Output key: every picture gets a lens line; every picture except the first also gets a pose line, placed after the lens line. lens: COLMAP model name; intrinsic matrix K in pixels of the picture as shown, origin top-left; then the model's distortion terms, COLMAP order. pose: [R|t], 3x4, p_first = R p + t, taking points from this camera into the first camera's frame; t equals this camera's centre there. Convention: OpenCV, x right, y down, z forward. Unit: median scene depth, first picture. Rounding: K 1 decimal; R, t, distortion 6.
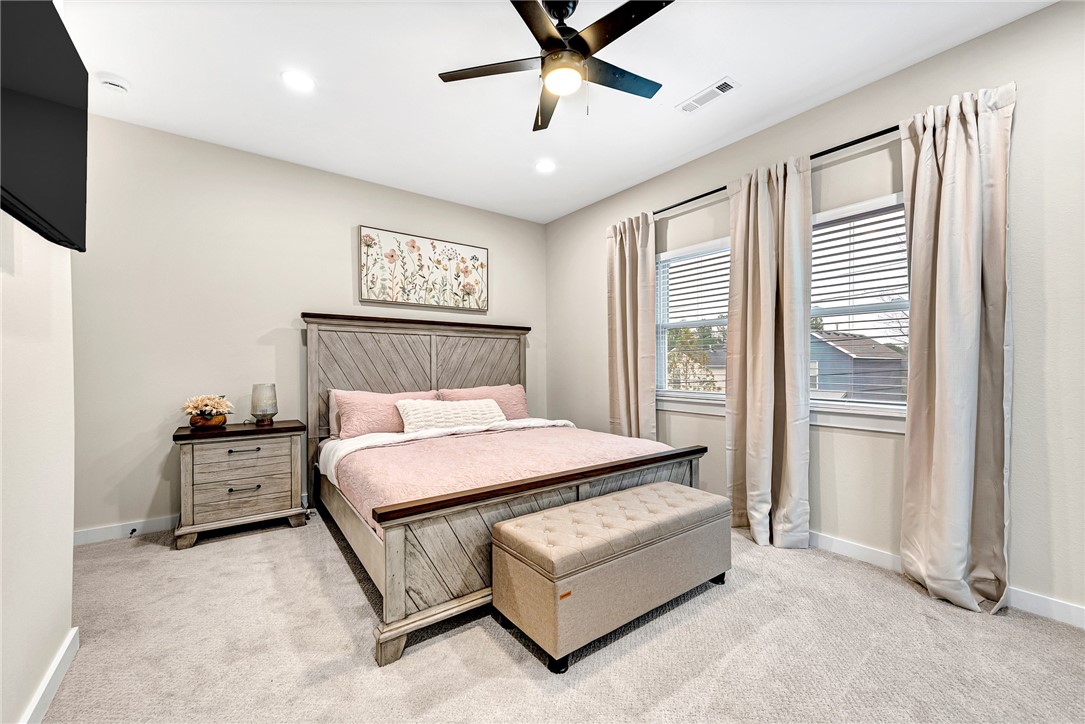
lens RADIAL K [[426.4, 0, 546.6], [0, 426.4, 363.4], [0, 0, 1]] dist [0.007122, -0.000420]
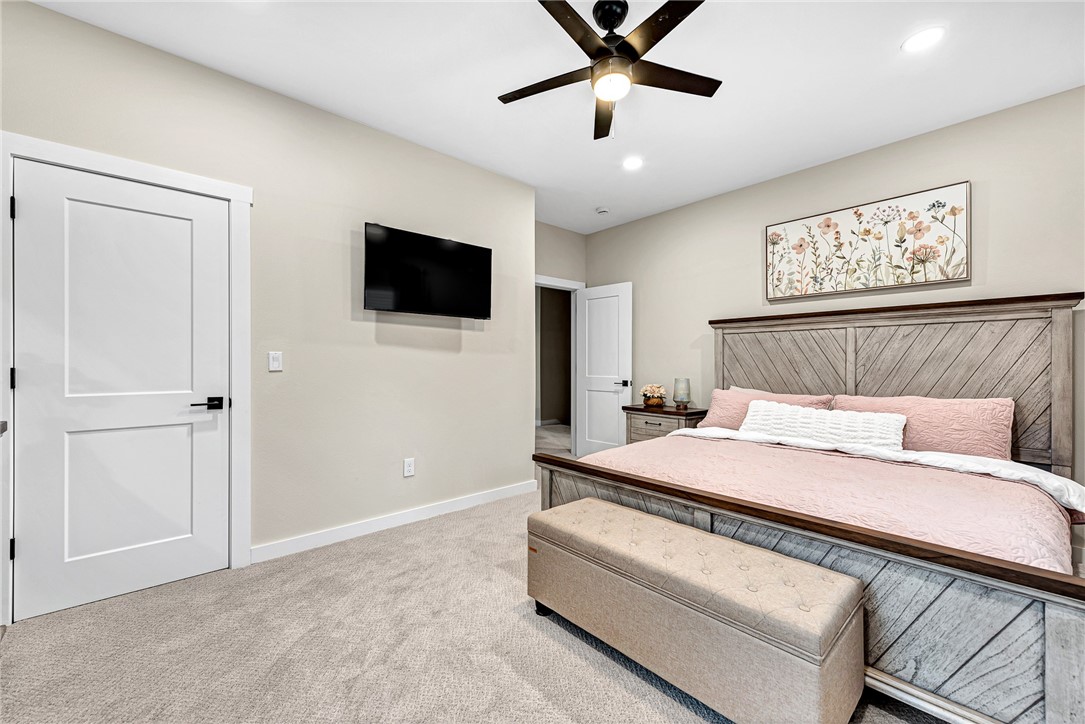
lens RADIAL K [[426.4, 0, 538.7], [0, 426.4, 364.7], [0, 0, 1]] dist [0.007122, -0.000420]
pose [[0.093726, 0.003260, -0.995593, 0.502569], [0.001877, 0.999992, 0.003451, 0.000292], [0.995596, -0.002192, 0.093719, 0.353664]]
